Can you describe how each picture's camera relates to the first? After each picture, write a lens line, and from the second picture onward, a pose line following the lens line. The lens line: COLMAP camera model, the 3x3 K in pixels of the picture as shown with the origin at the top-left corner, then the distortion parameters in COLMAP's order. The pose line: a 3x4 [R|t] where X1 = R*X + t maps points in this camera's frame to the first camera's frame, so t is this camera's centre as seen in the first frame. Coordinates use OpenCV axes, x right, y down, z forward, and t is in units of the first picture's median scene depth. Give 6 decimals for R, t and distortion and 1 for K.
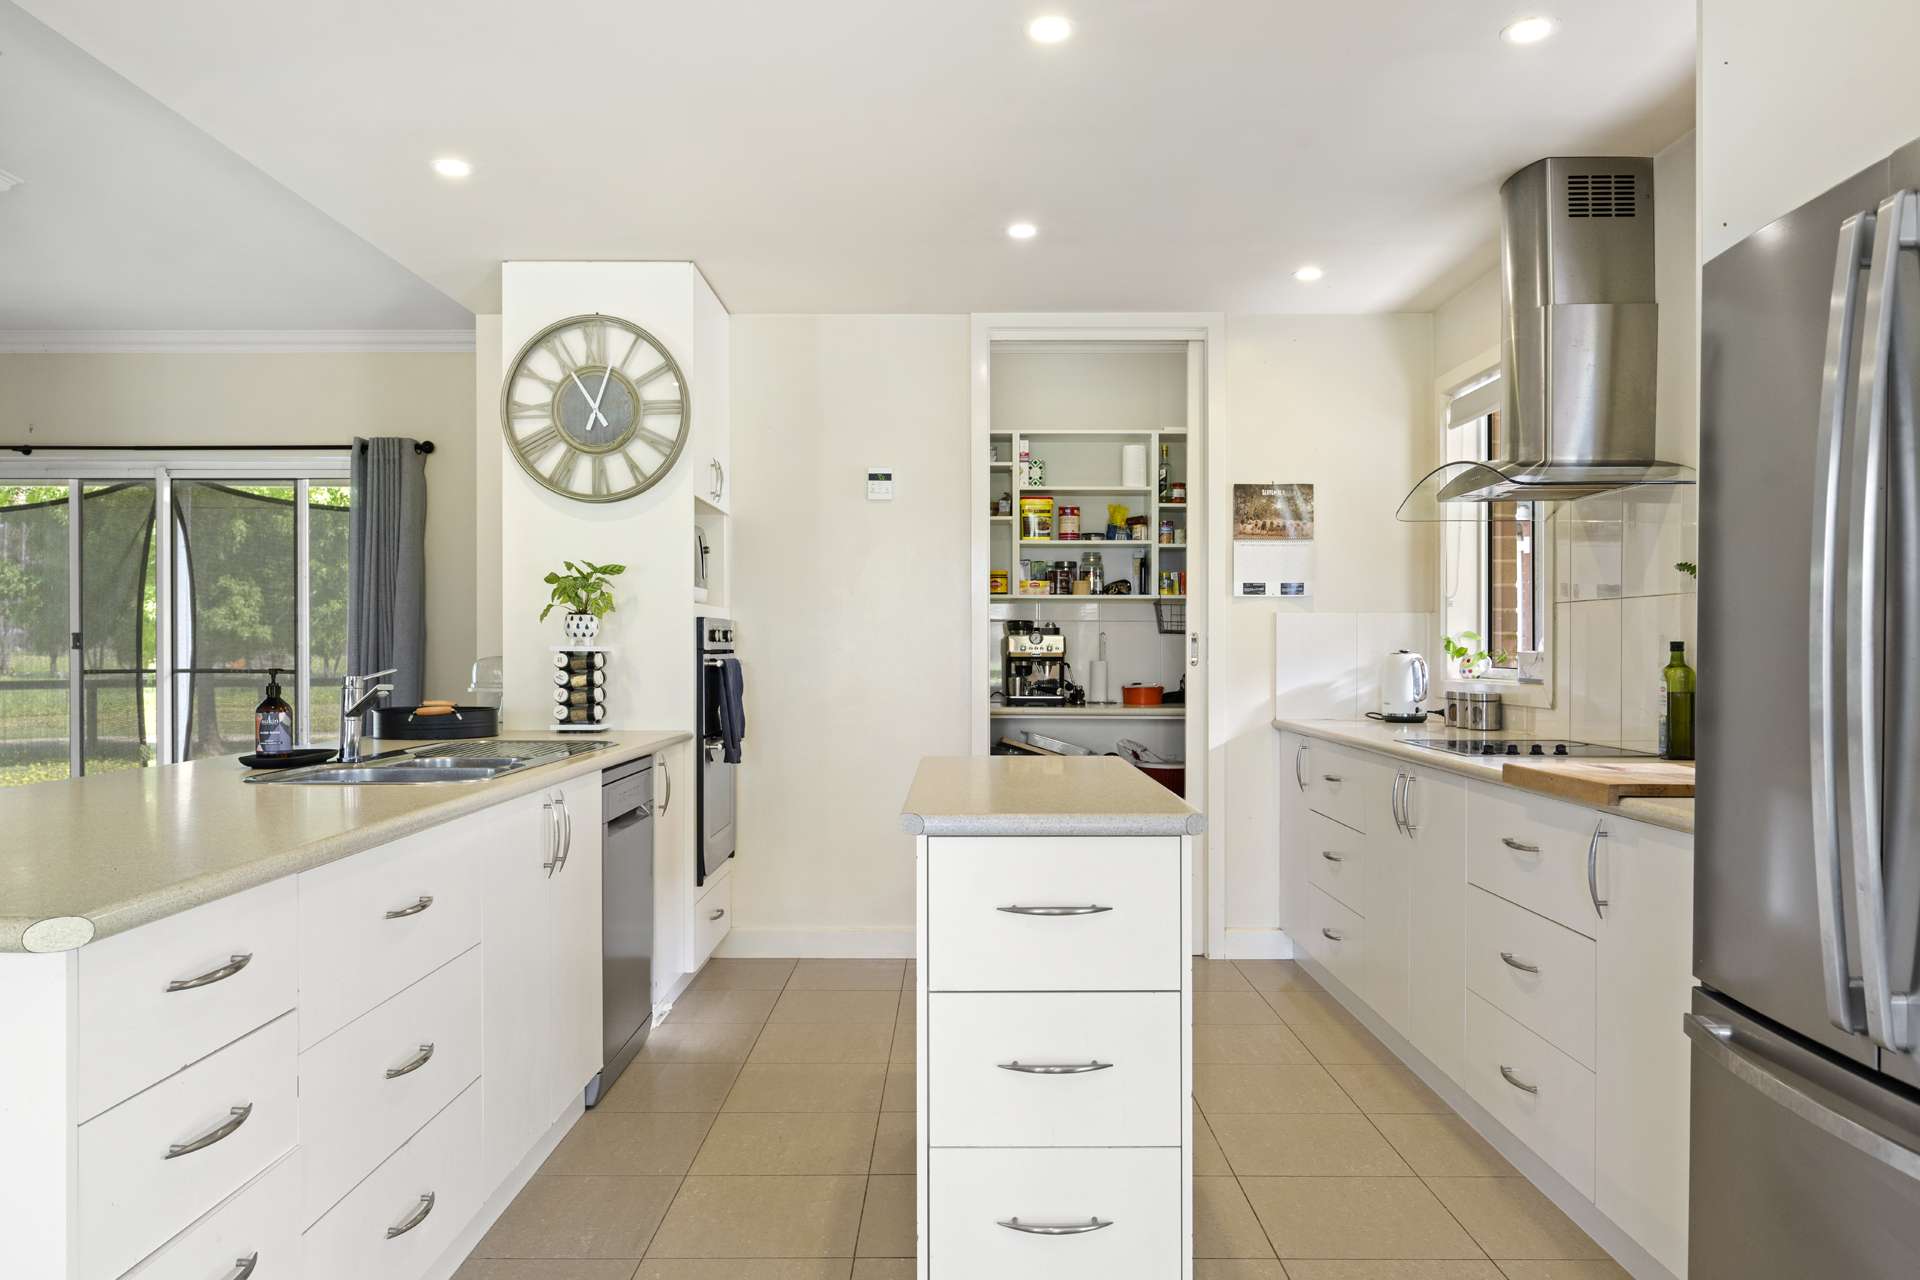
lens RADIAL K [[1318.2, 0, 967.5], [0, 1318.2, 648.0], [0, 0, 1]] dist [-0.004758, -0.001263]
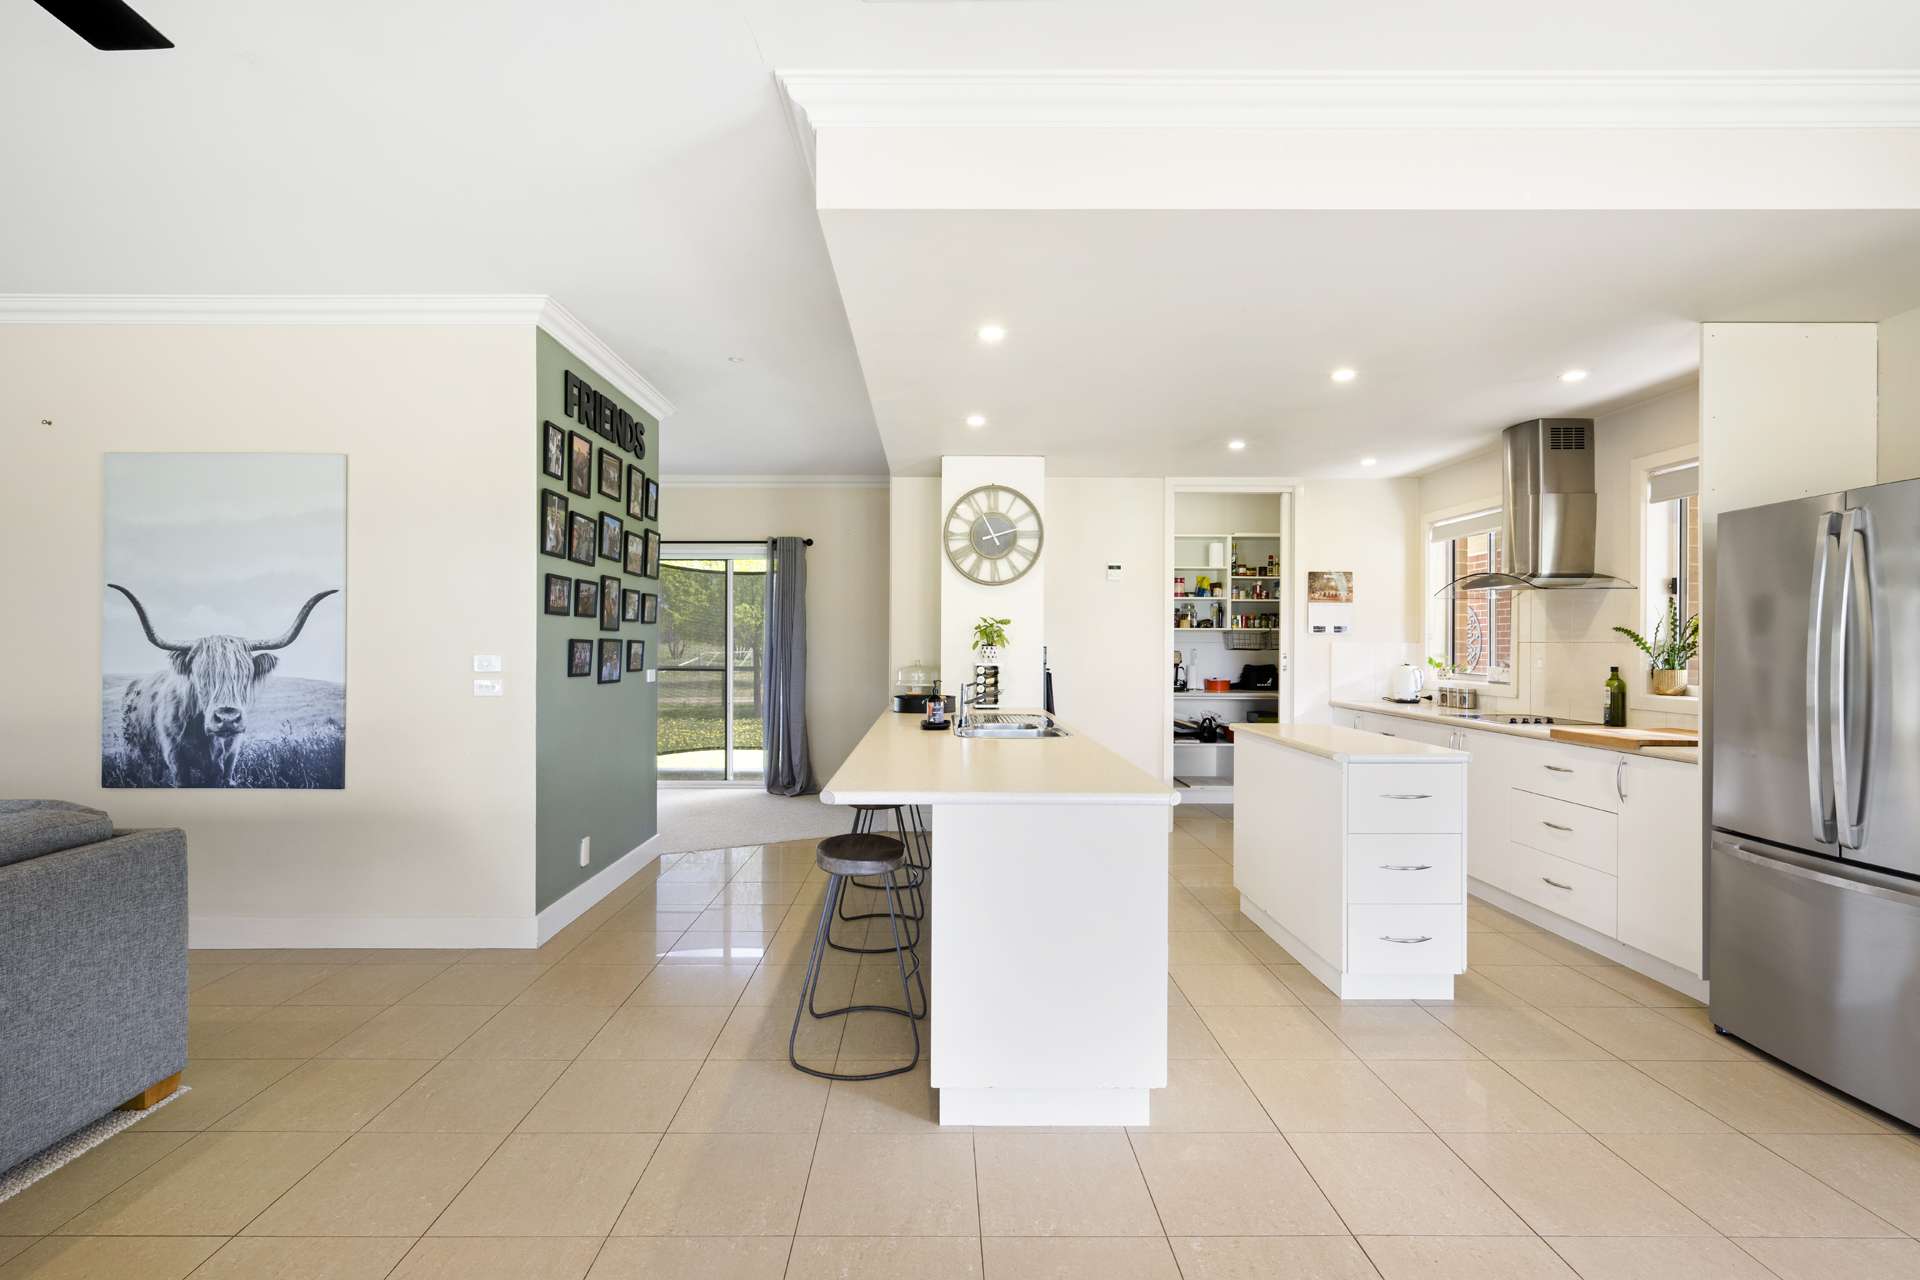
lens RADIAL K [[860.4, 0, 946.9], [0, 860.4, 641.7], [0, 0, 1]] dist [-0.001073, -0.001329]
pose [[0.999995, 0.002842, -0.001288, -0.344192], [-0.002845, 0.999994, -0.002103, -0.027738], [0.001282, 0.002107, 0.999997, -0.219746]]
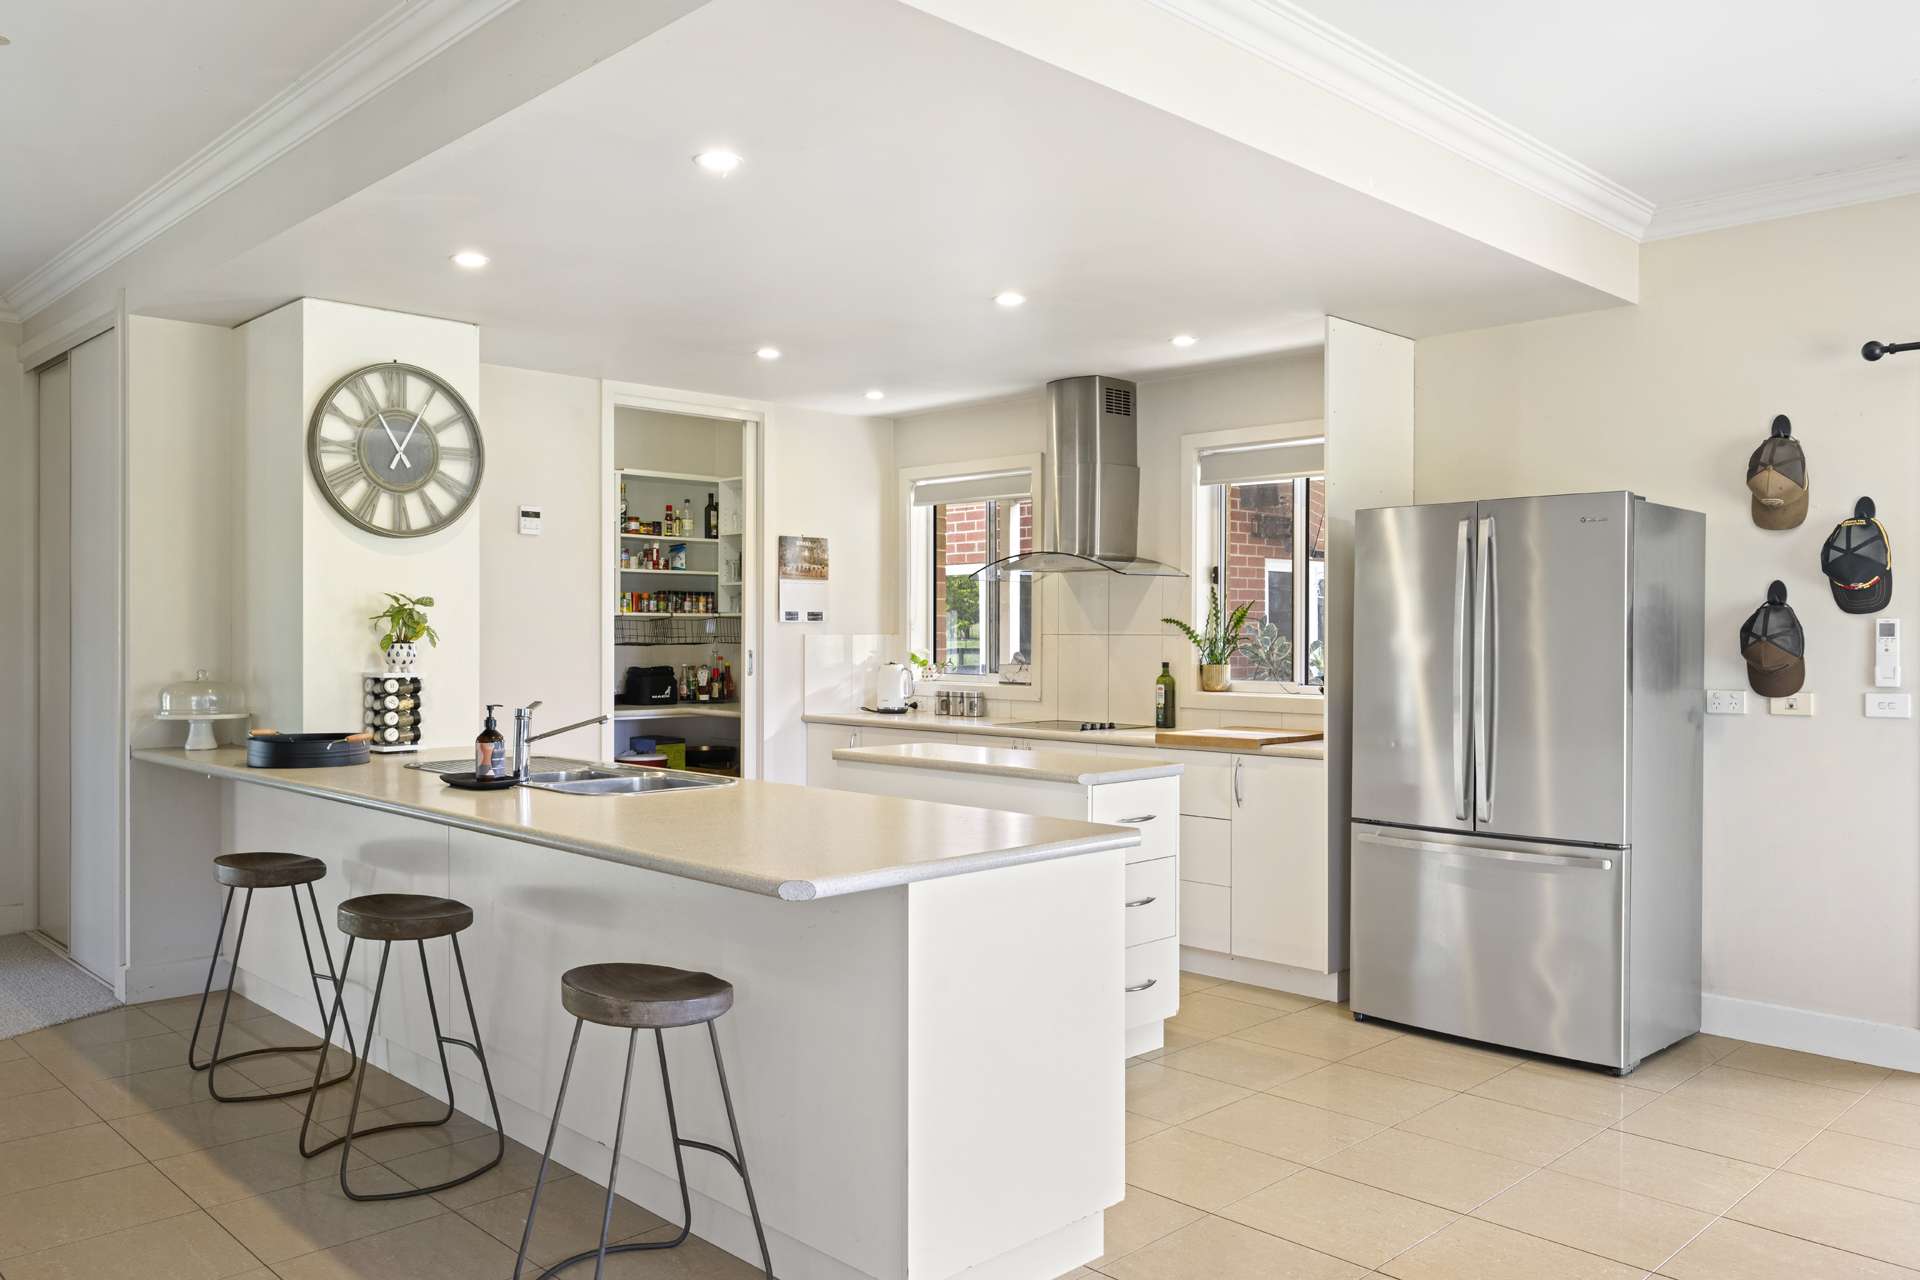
lens RADIAL K [[1398.8, 0, 919.1], [0, 1398.8, 646.4], [0, 0, 1]] dist [-0.008773, -0.004043]
pose [[0.730909, -0.005784, 0.682450, -0.746506], [-0.001544, 0.999948, 0.010130, -0.033855], [-0.682473, -0.008458, 0.730862, -0.122831]]
